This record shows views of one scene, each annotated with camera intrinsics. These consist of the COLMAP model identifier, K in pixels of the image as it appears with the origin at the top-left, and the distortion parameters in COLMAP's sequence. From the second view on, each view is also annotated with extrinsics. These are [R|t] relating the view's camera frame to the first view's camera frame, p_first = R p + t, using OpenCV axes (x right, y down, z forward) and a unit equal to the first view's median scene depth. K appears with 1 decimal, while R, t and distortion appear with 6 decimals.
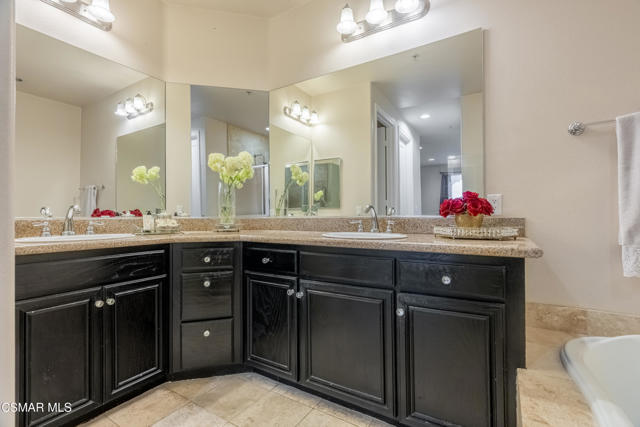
lens RADIAL K [[291.2, 0, 318.0], [0, 291.2, 215.6], [0, 0, 1]] dist [-0.022922, 0.000153]
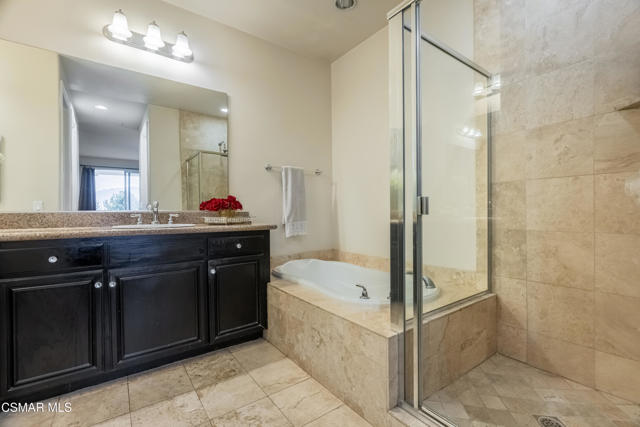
lens RADIAL K [[288.1, 0, 320.0], [0, 288.1, 213.5], [0, 0, 1]] dist [0.000833, 0.000292]
pose [[0.370021, -0.006958, 0.928997, -0.862010], [-0.001212, 0.999967, 0.007972, 0.004811], [-0.929023, -0.004075, 0.370000, -0.106513]]
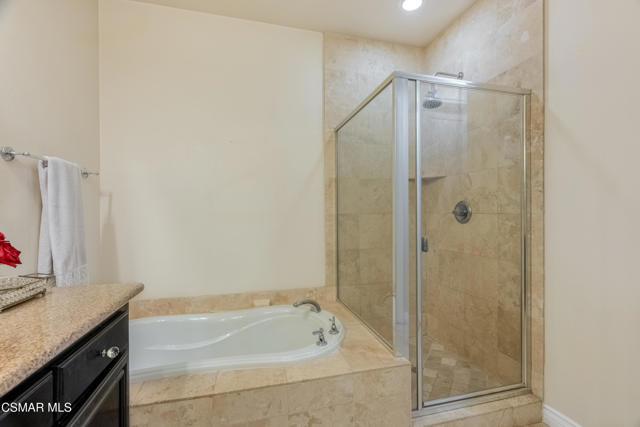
lens RADIAL K [[288.1, 0, 320.0], [0, 288.1, 213.5], [0, 0, 1]] dist [0.000833, 0.000292]
pose [[-0.736516, 0.004919, 0.676402, -0.395597], [-0.003541, 0.999932, -0.011127, -0.112687], [-0.676411, -0.010590, -0.736449, 1.001727]]
